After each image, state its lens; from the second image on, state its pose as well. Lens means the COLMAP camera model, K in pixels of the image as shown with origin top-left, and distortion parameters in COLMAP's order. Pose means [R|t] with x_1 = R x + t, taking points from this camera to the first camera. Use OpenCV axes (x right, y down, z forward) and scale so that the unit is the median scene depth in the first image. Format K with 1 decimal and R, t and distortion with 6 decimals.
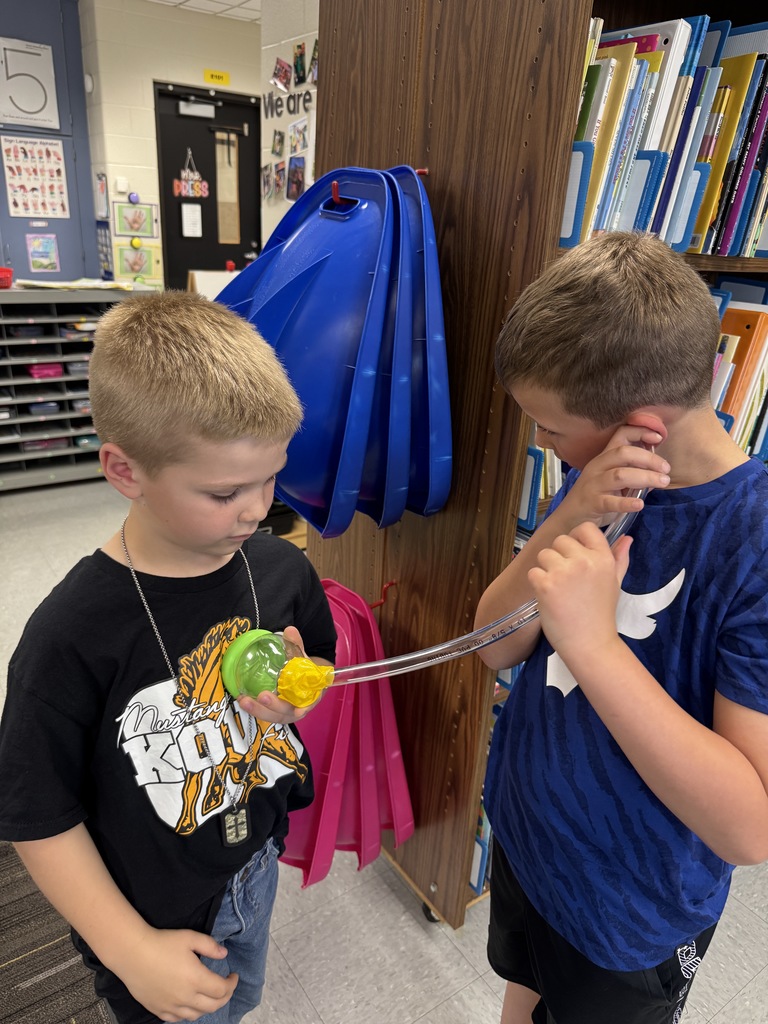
lens RADIAL K [[730.2, 0, 387.4], [0, 730.2, 514.6], [0, 0, 1]] dist [-0.015863, -0.003075]
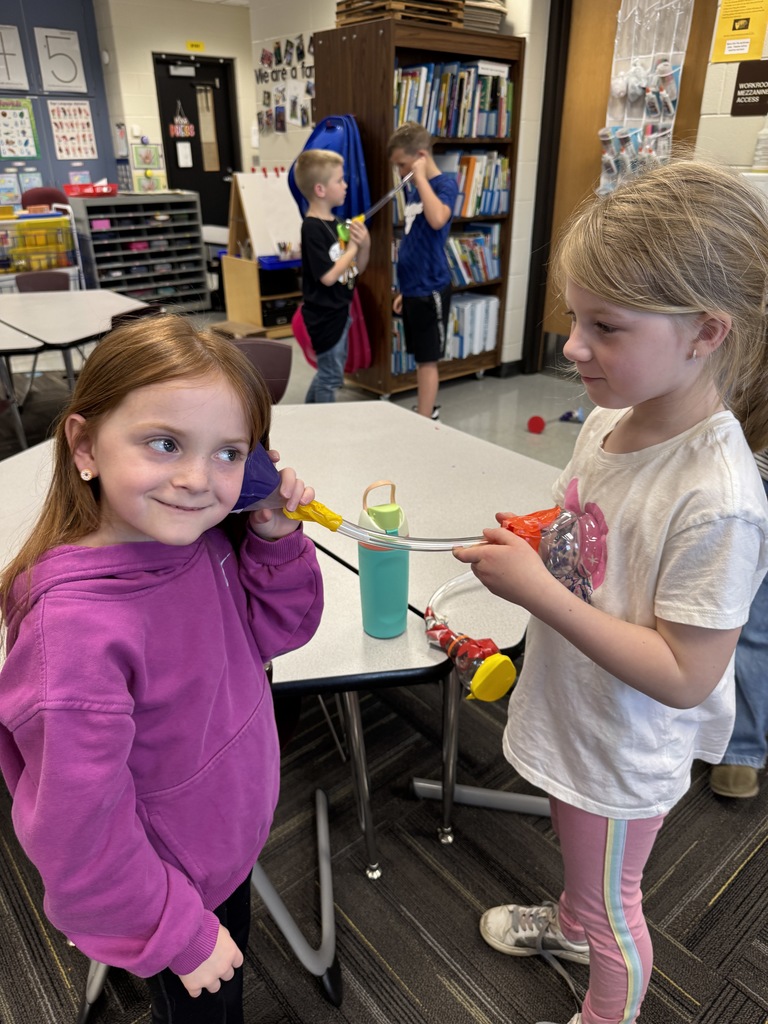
lens RADIAL K [[730.2, 0, 379.4], [0, 730.2, 511.3], [0, 0, 1]] dist [-0.015863, -0.003075]
pose [[0.995018, -0.089416, 0.044088, -0.027375], [0.085867, 0.993349, 0.076710, 0.204567], [-0.050654, -0.072542, 0.996078, -0.463766]]
